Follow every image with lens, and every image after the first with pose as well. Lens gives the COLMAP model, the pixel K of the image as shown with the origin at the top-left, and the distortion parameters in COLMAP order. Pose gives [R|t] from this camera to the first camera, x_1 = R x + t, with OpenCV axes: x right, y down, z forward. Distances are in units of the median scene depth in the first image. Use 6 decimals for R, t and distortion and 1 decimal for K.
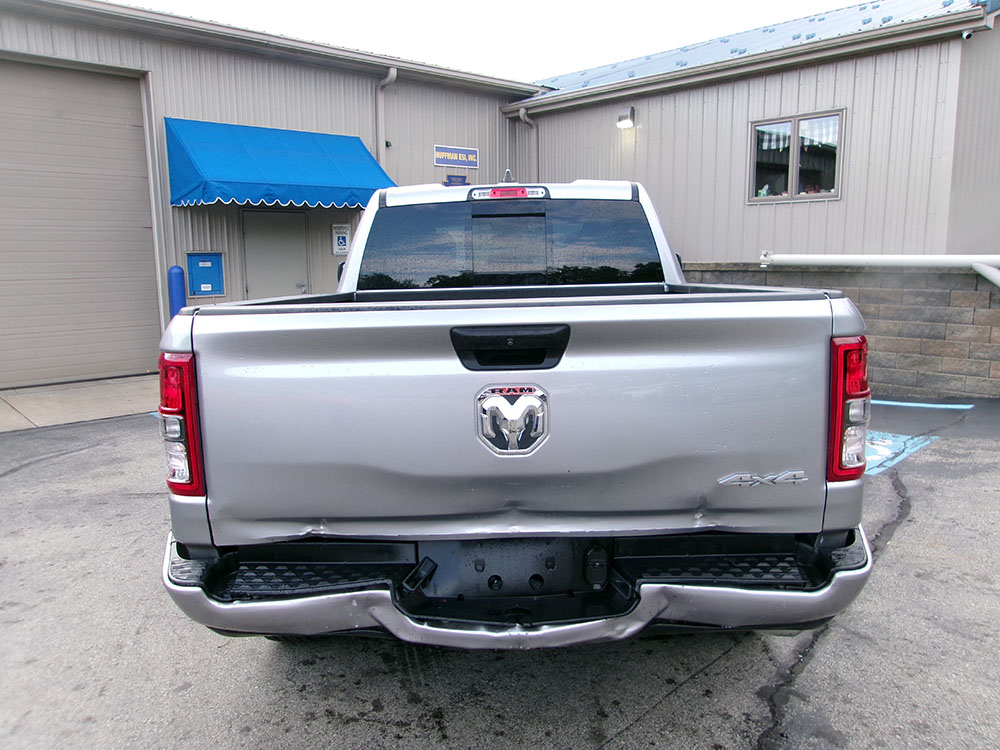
lens RADIAL K [[776.5, 0, 505.6], [0, 776.5, 375.0], [0, 0, 1]] dist [-0.039848, 0.068713]
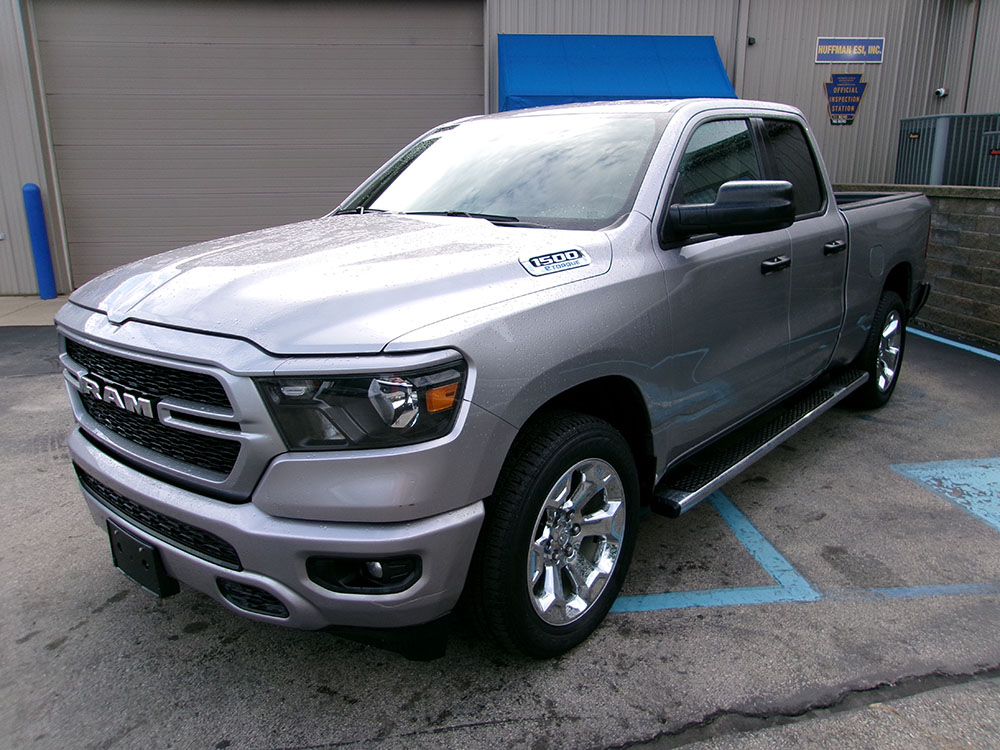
lens RADIAL K [[776.5, 0, 505.6], [0, 776.5, 375.0], [0, 0, 1]] dist [-0.039848, 0.068713]
pose [[0.789839, 0.165444, -0.590579, 0.249948], [-0.101728, 0.984931, 0.139867, -0.032464], [0.604819, -0.050394, 0.794767, 0.169119]]
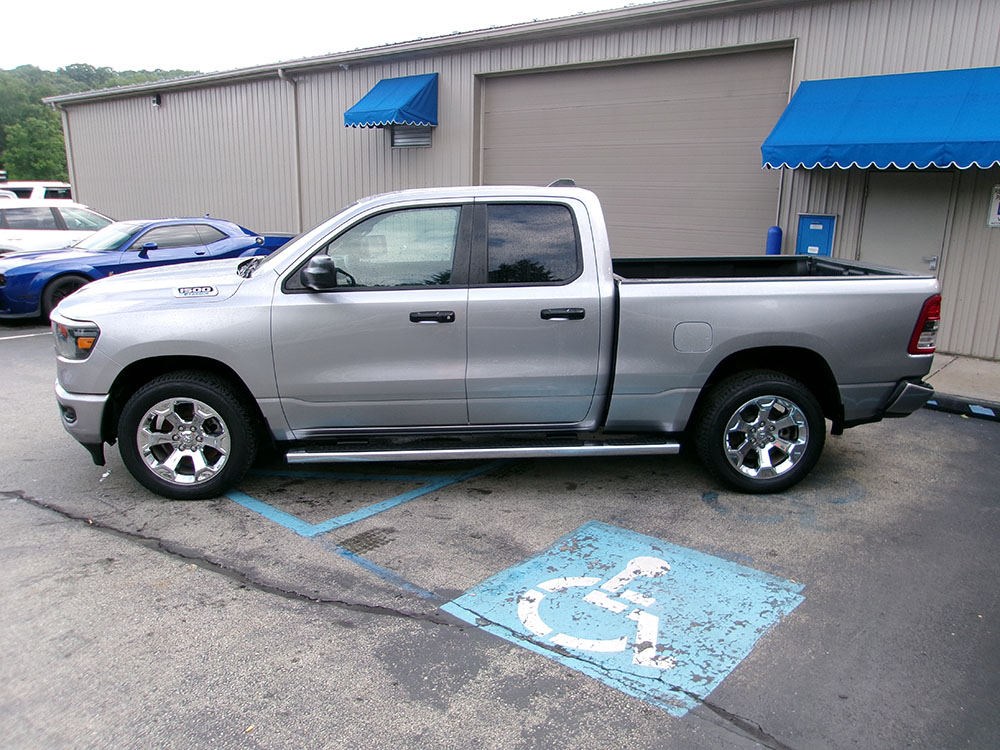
lens RADIAL K [[776.5, 0, 505.6], [0, 776.5, 375.0], [0, 0, 1]] dist [-0.039848, 0.068713]
pose [[0.104638, 0.251703, -0.962131, 0.614314], [-0.167517, 0.958080, 0.232425, -0.133280], [0.980300, 0.136853, 0.142416, 0.525027]]
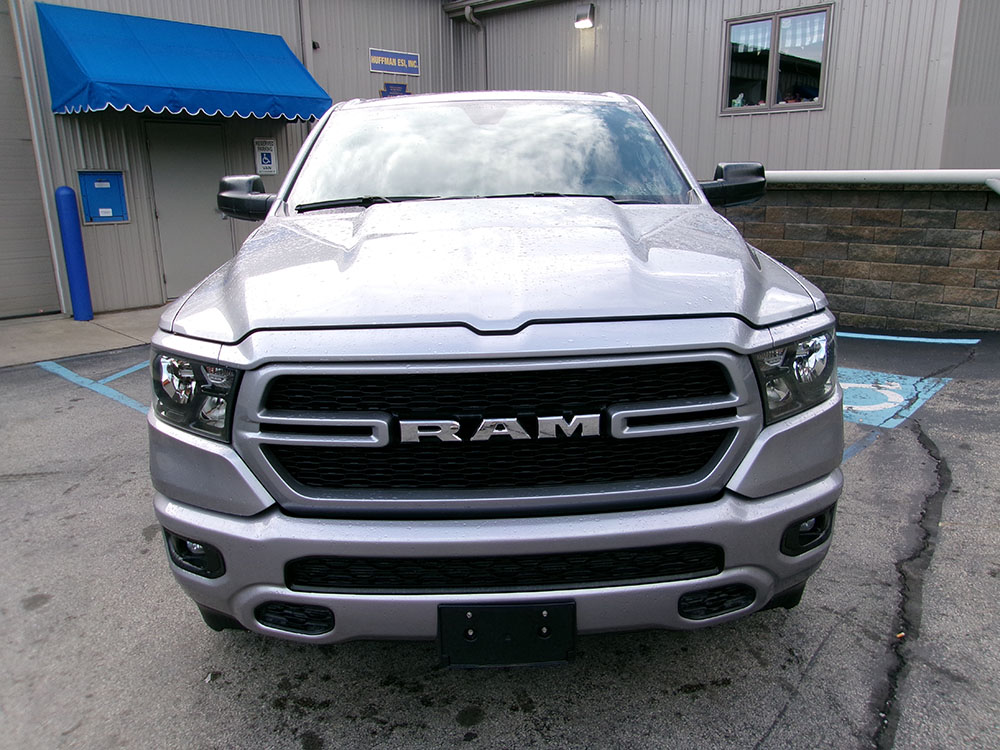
lens RADIAL K [[773.2, 0, 505.9], [0, 773.2, 374.0], [0, 0, 1]] dist [0.003547, 0.007079]
pose [[0.997459, -0.019919, 0.068403, -0.005583], [0.013428, 0.995475, 0.094071, -0.009859], [-0.069967, -0.092913, 0.993213, 0.101798]]
